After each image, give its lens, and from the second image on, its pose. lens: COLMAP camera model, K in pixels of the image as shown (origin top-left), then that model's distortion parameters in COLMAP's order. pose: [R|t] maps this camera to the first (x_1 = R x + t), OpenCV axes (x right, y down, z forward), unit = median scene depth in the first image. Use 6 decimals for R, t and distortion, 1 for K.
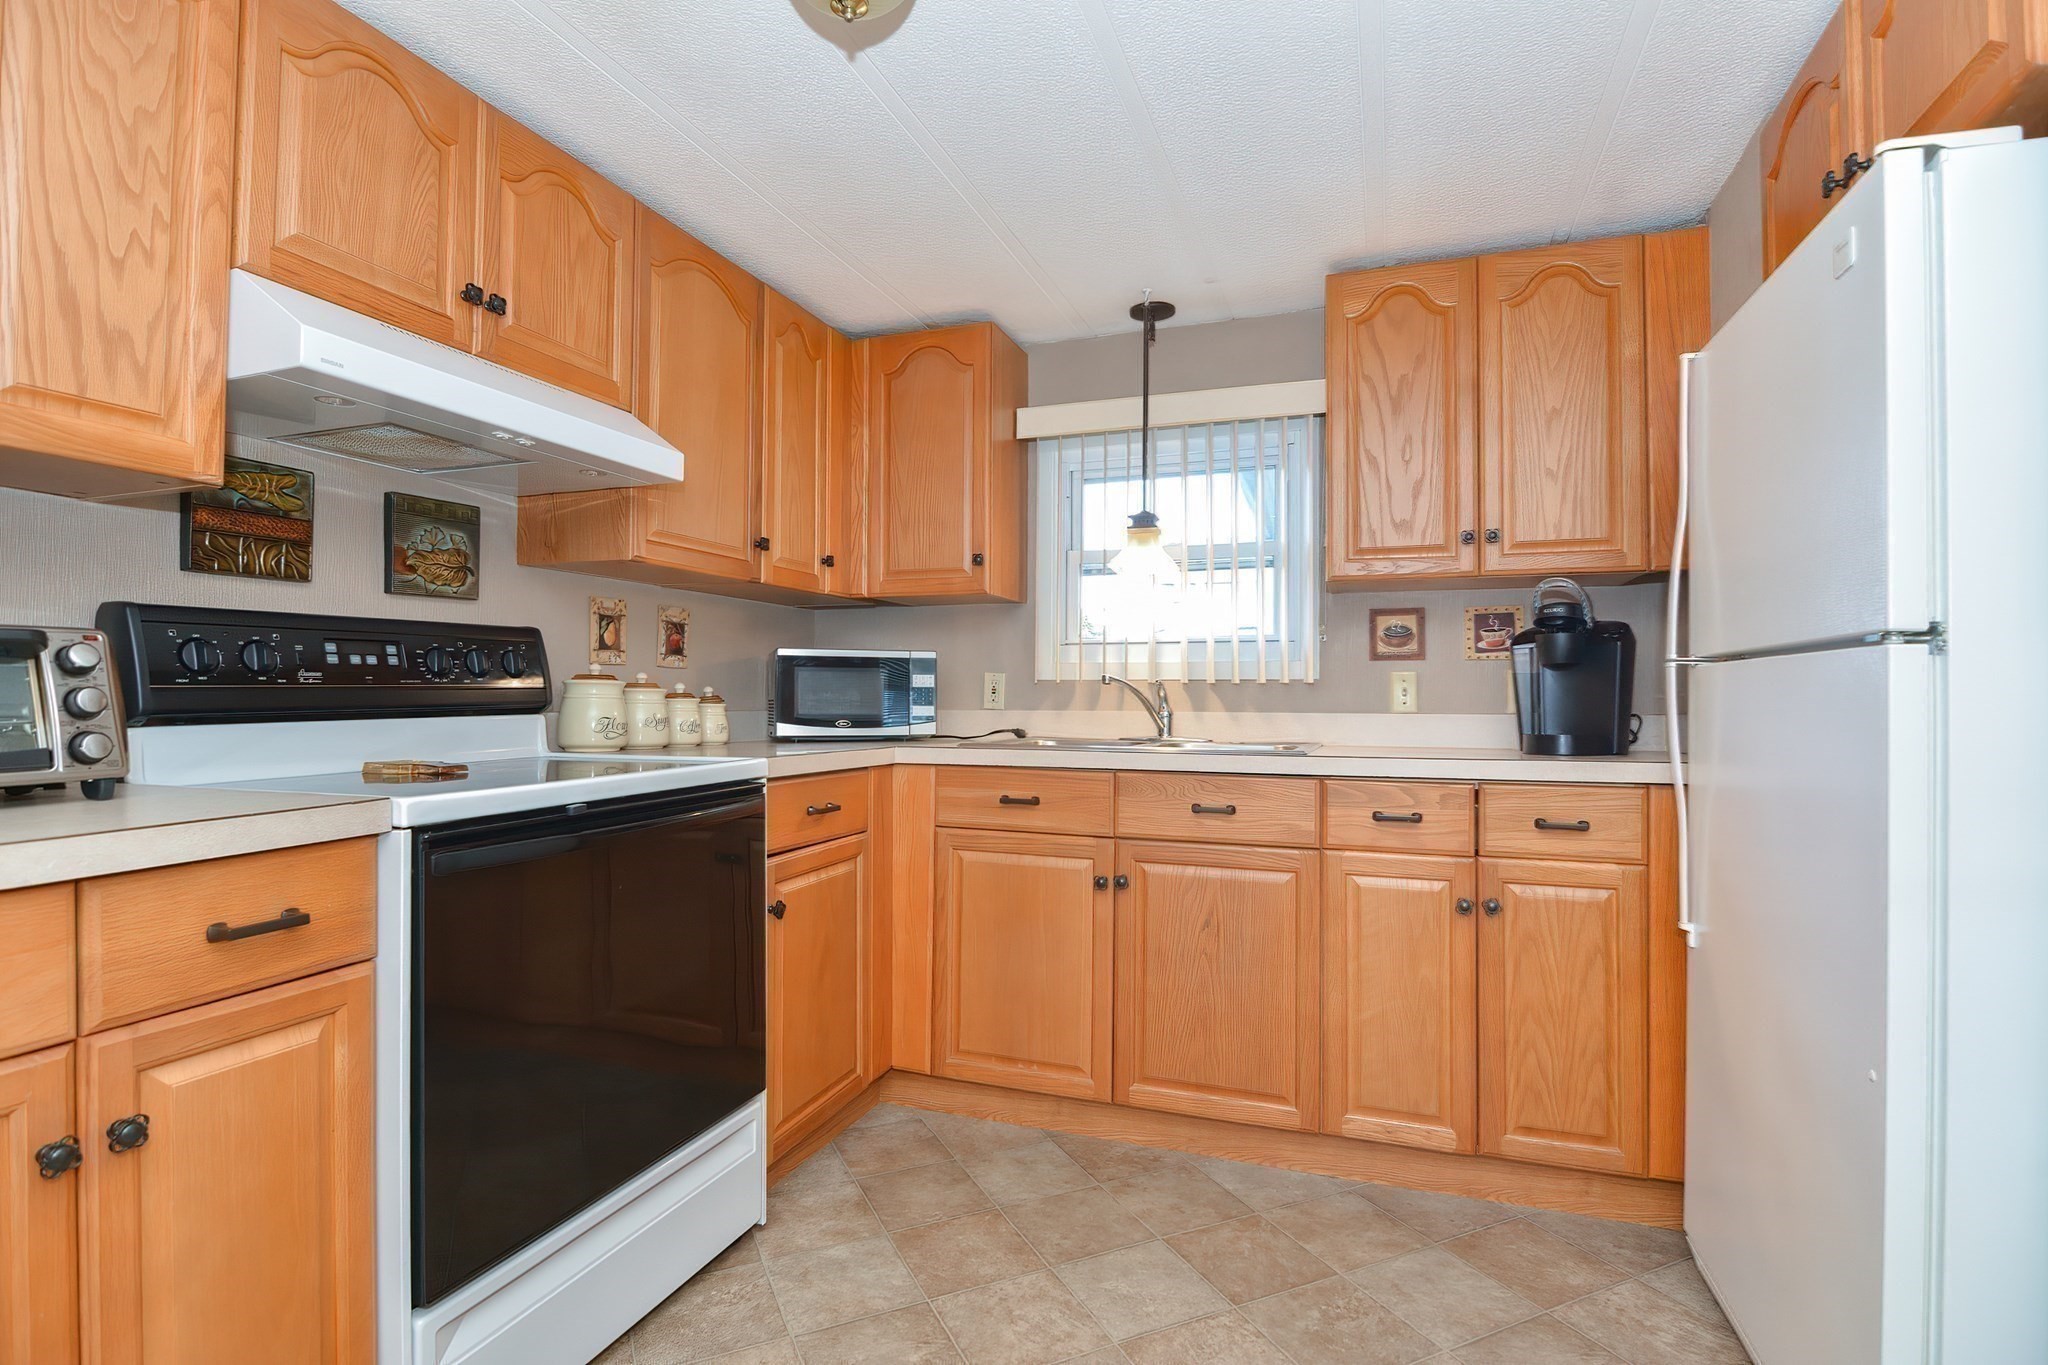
lens RADIAL K [[999.5, 0, 1030.5], [0, 999.5, 673.1], [0, 0, 1]] dist [0.005477, -0.010573]
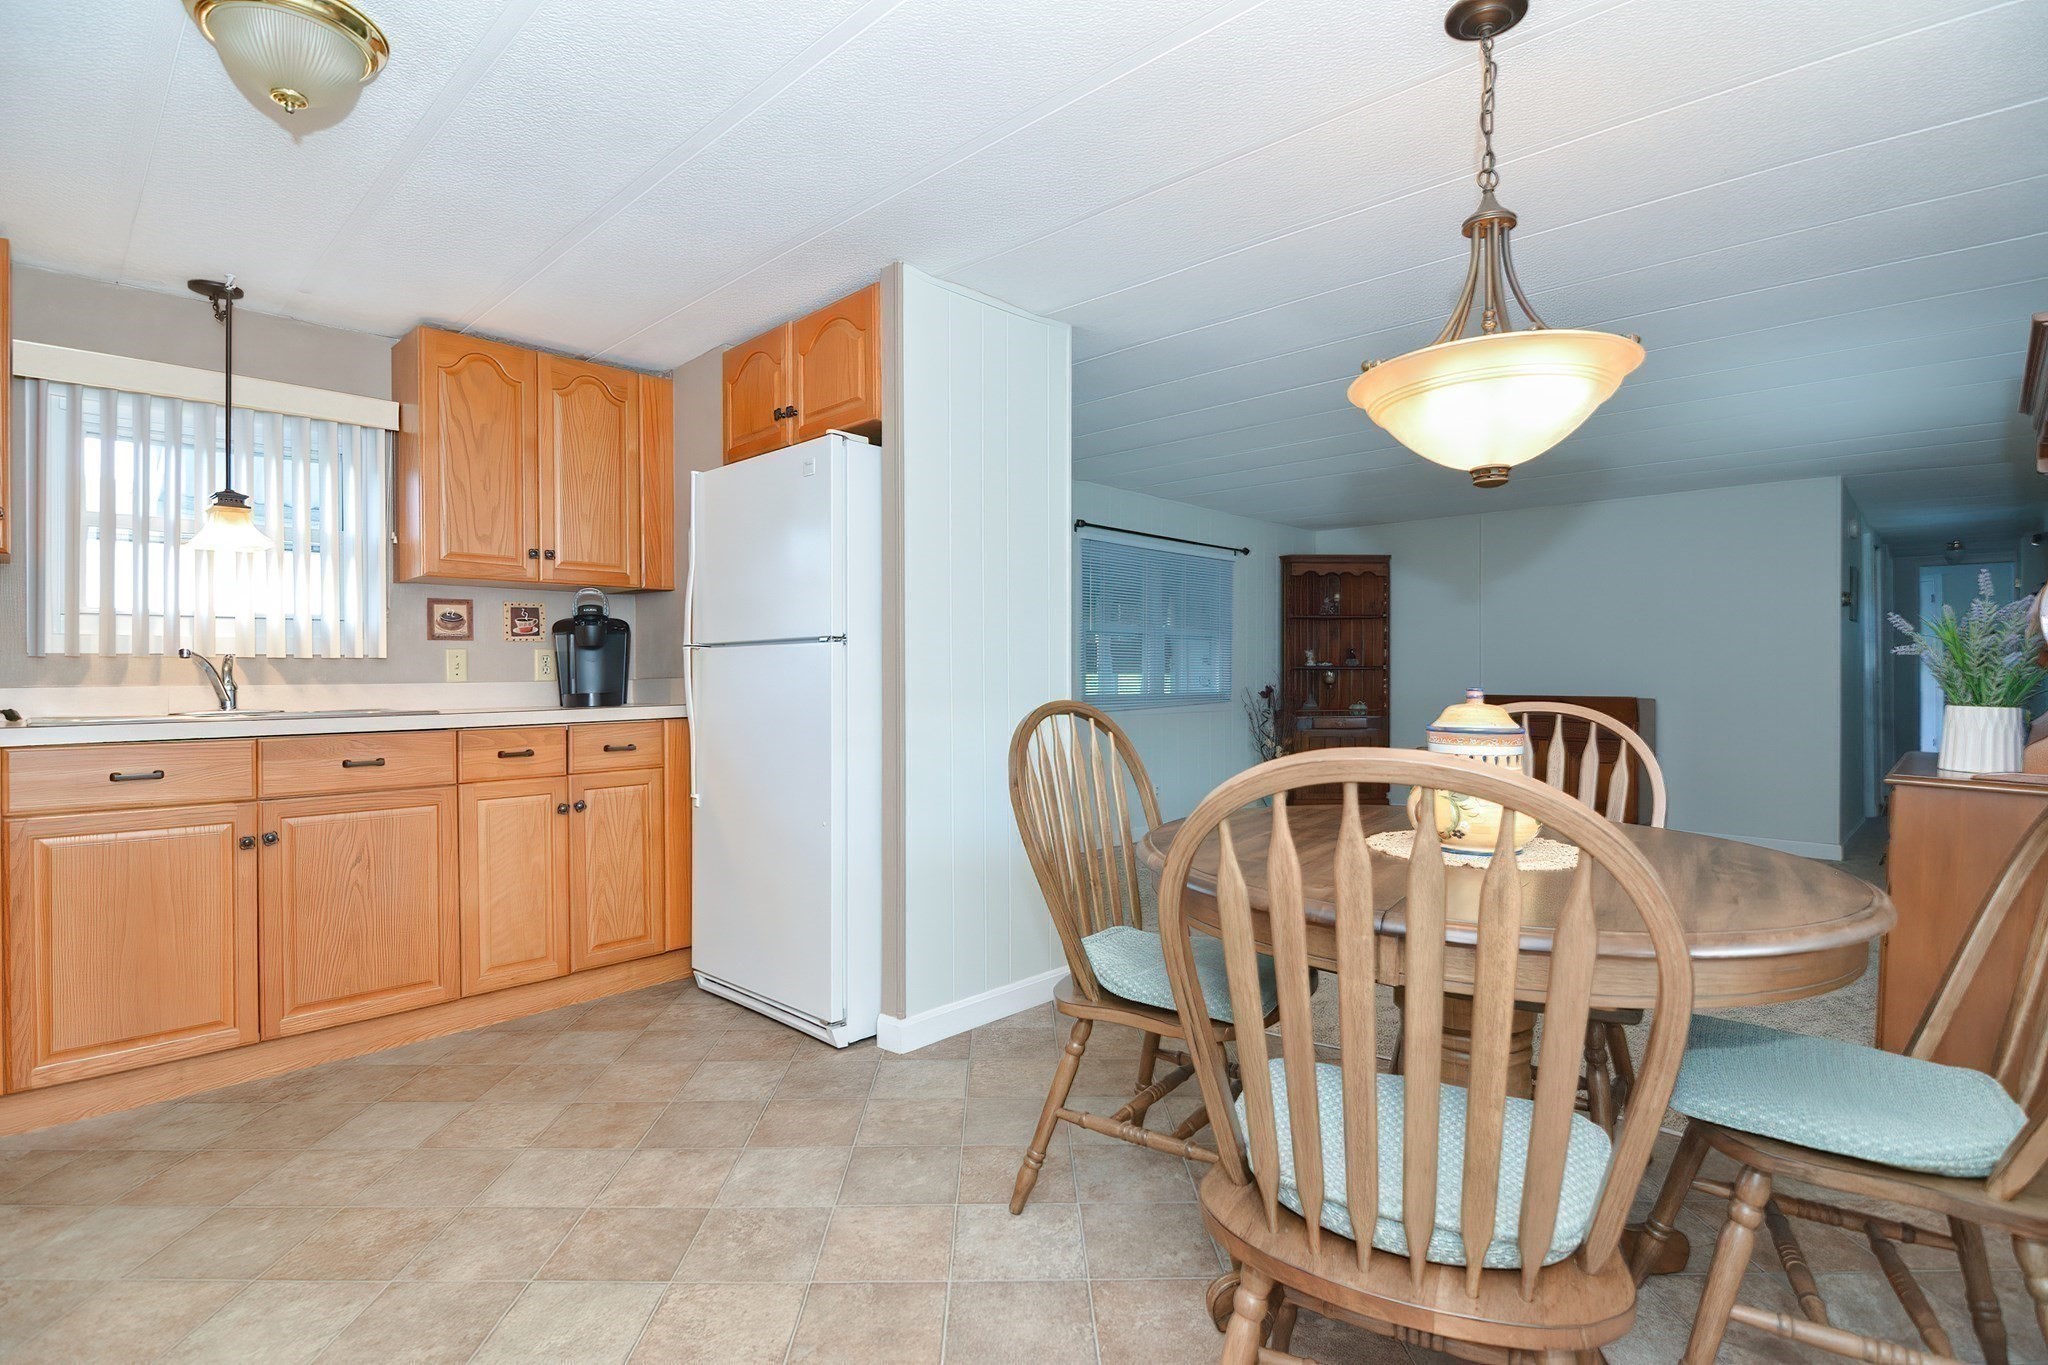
lens RADIAL K [[999.5, 0, 1030.5], [0, 999.5, 673.1], [0, 0, 1]] dist [0.005477, -0.010573]
pose [[0.401330, -0.007576, 0.915902, -0.563641], [-0.008434, 0.999893, 0.011967, 0.008236], [-0.915894, -0.012527, 0.401224, -0.196277]]
